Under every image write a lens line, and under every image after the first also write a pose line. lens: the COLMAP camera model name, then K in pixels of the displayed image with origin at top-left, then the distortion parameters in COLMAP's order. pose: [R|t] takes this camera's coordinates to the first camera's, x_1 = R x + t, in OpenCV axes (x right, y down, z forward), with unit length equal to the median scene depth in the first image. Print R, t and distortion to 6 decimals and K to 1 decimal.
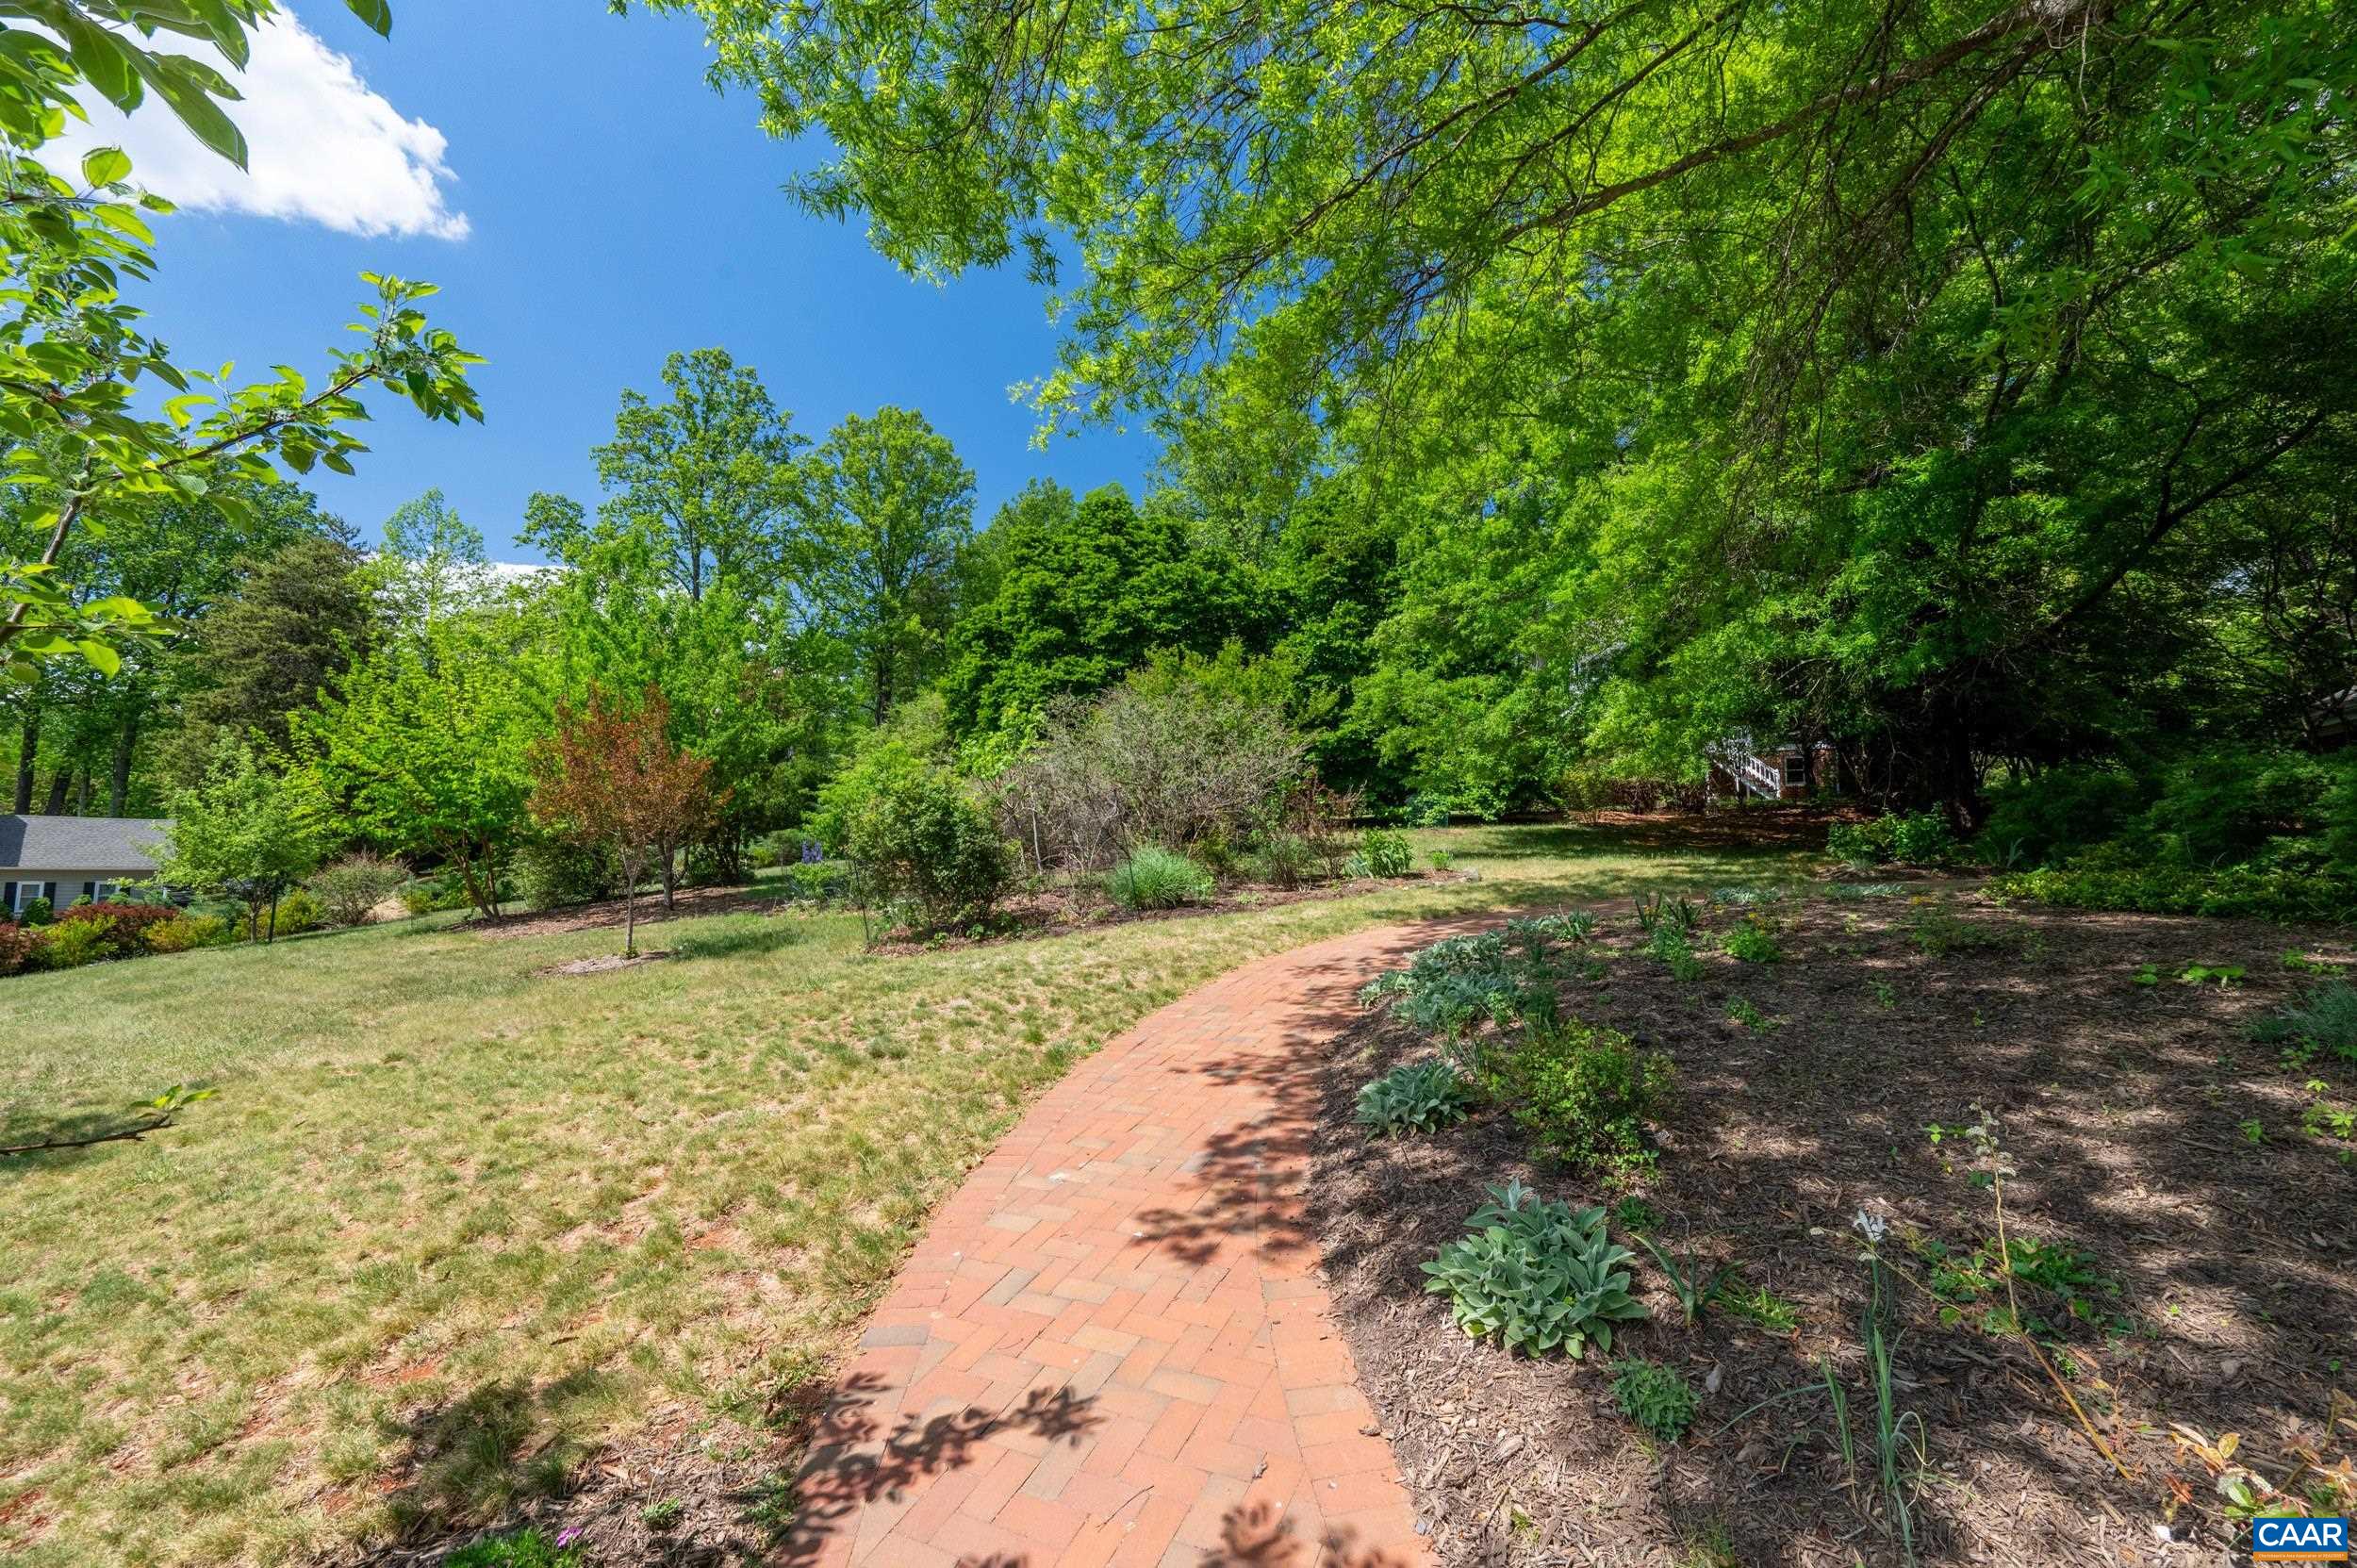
lens RADIAL K [[929.1, 0, 1184.6], [0, 929.1, 784.6], [0, 0, 1]] dist [0.002442, -0.000181]
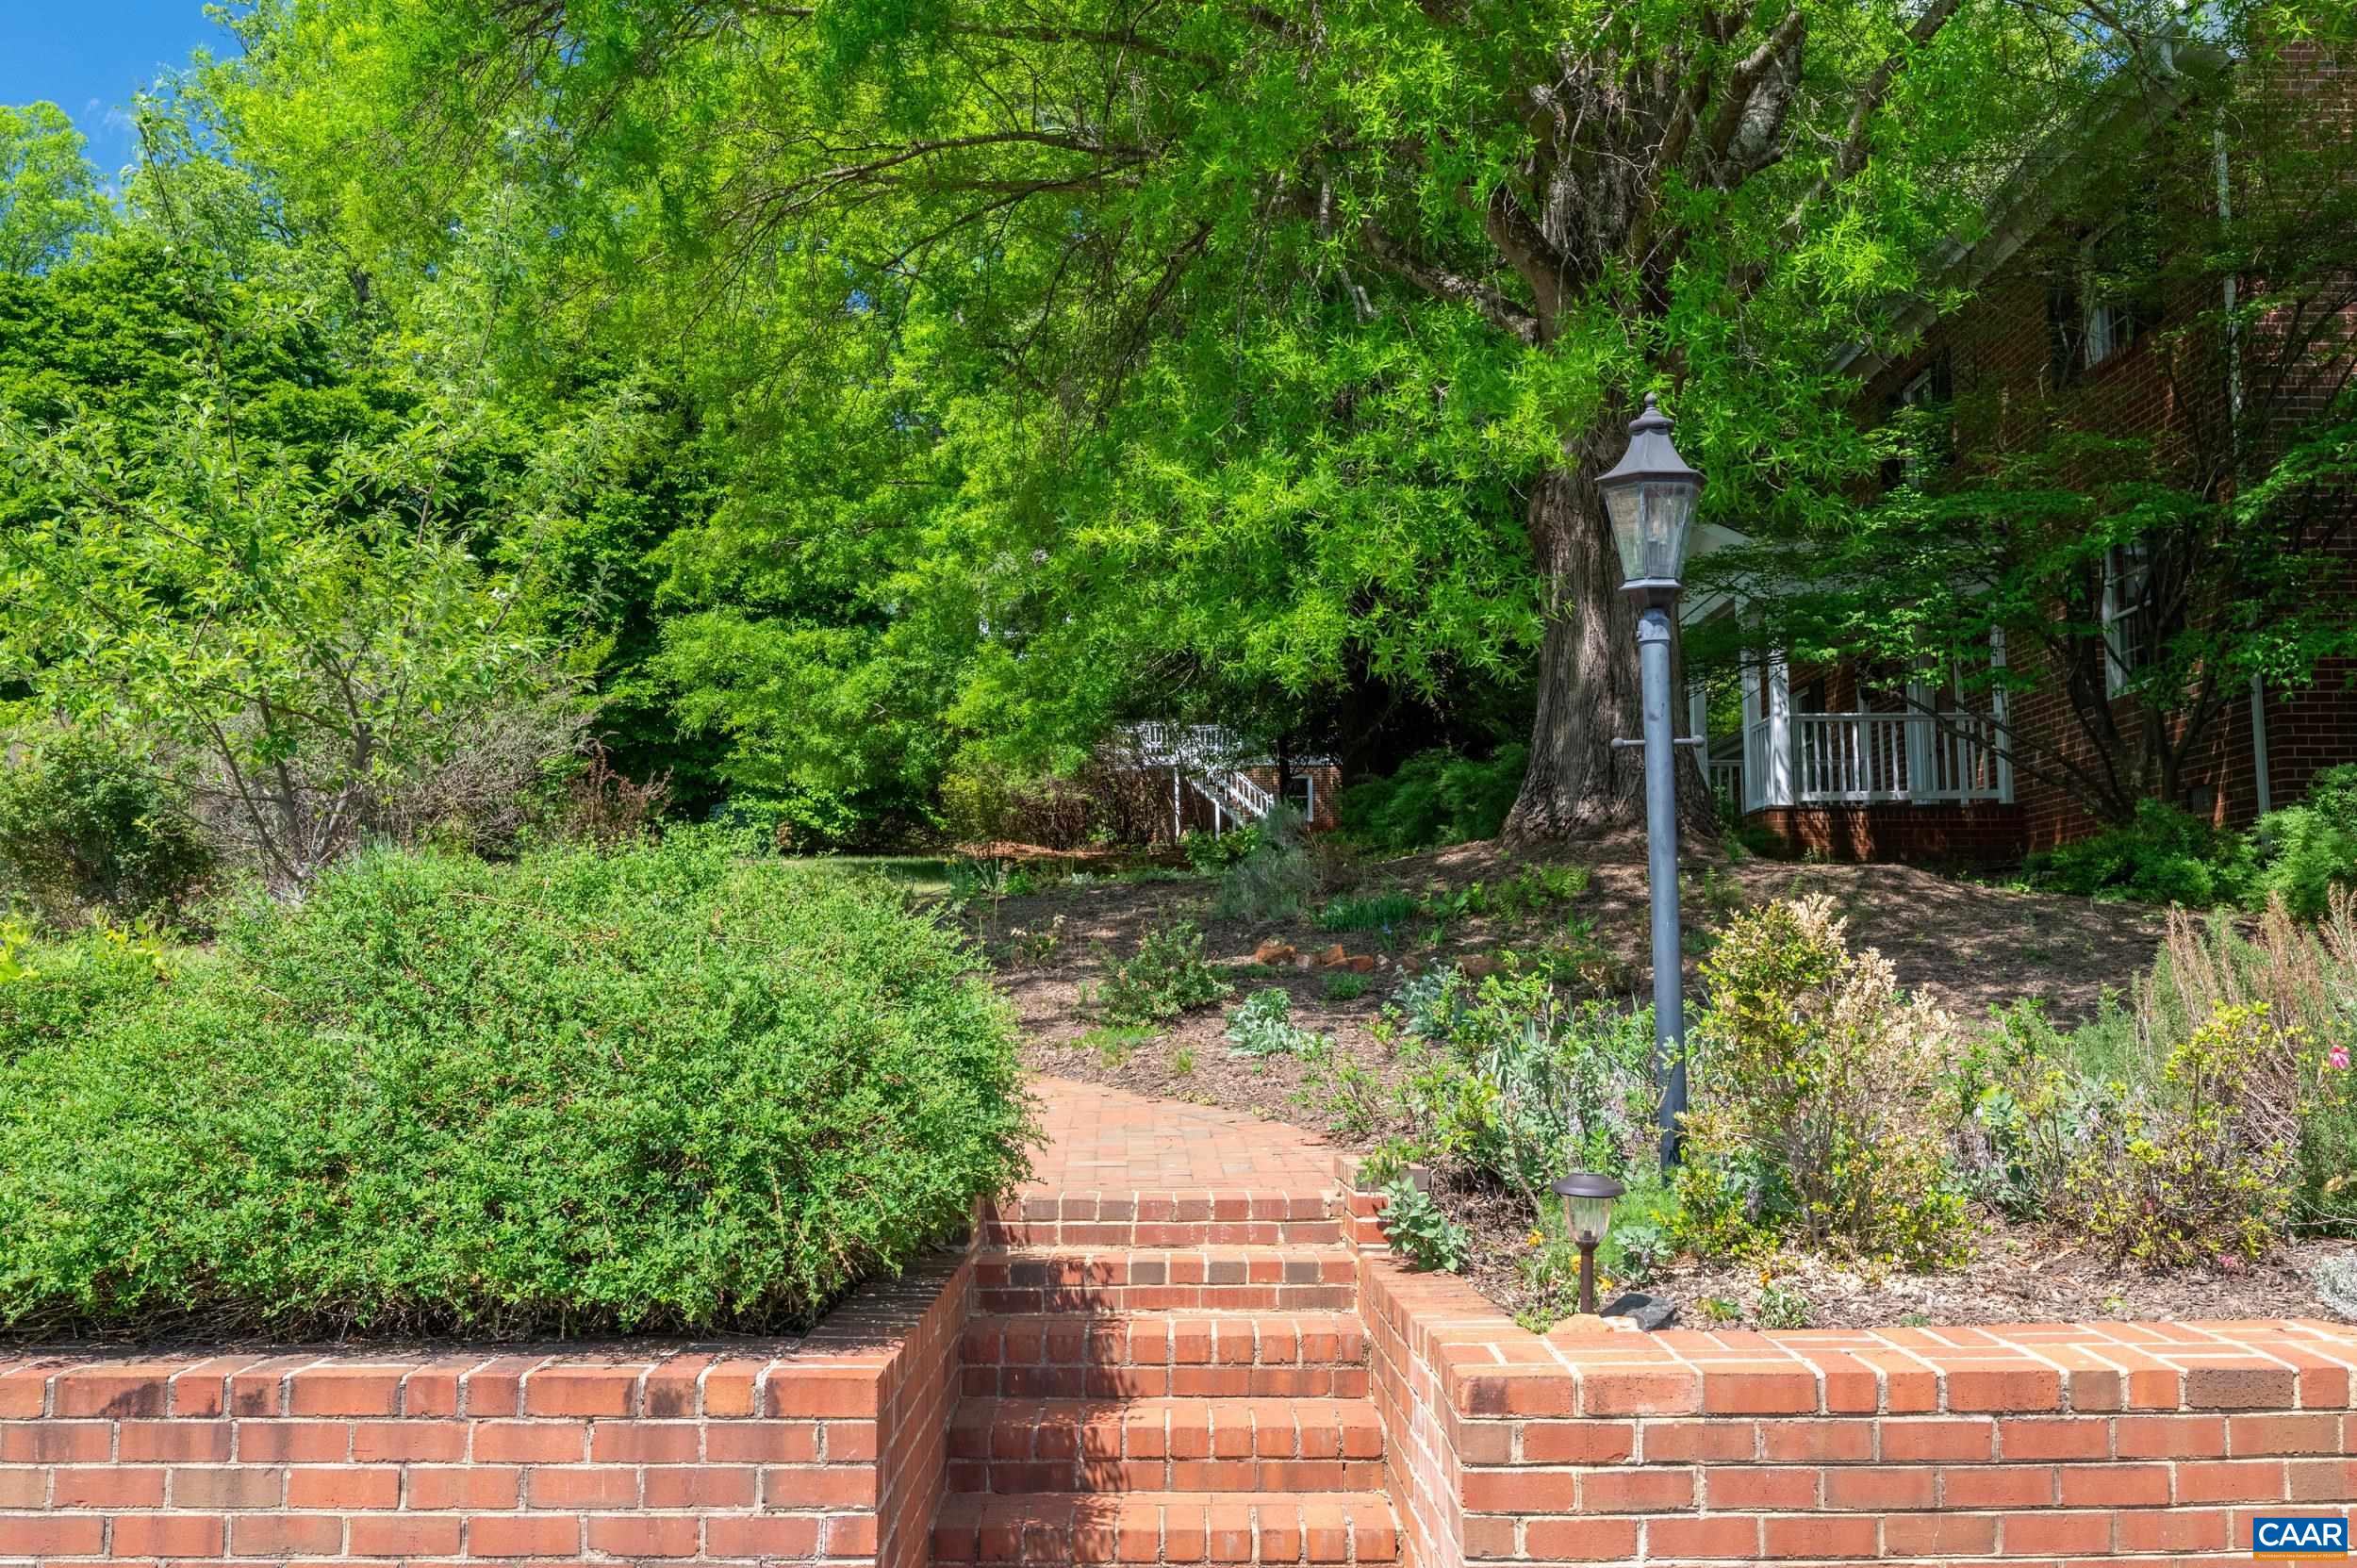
lens RADIAL K [[2056.8, 0, 1174.9], [0, 2056.8, 779.1], [0, 0, 1]] dist [-0.008057, 0.000692]
pose [[0.882718, 0.031278, 0.468860, -0.176164], [-0.020744, 0.999403, -0.027616, 0.035893], [-0.469444, 0.014652, 0.882840, -0.500010]]
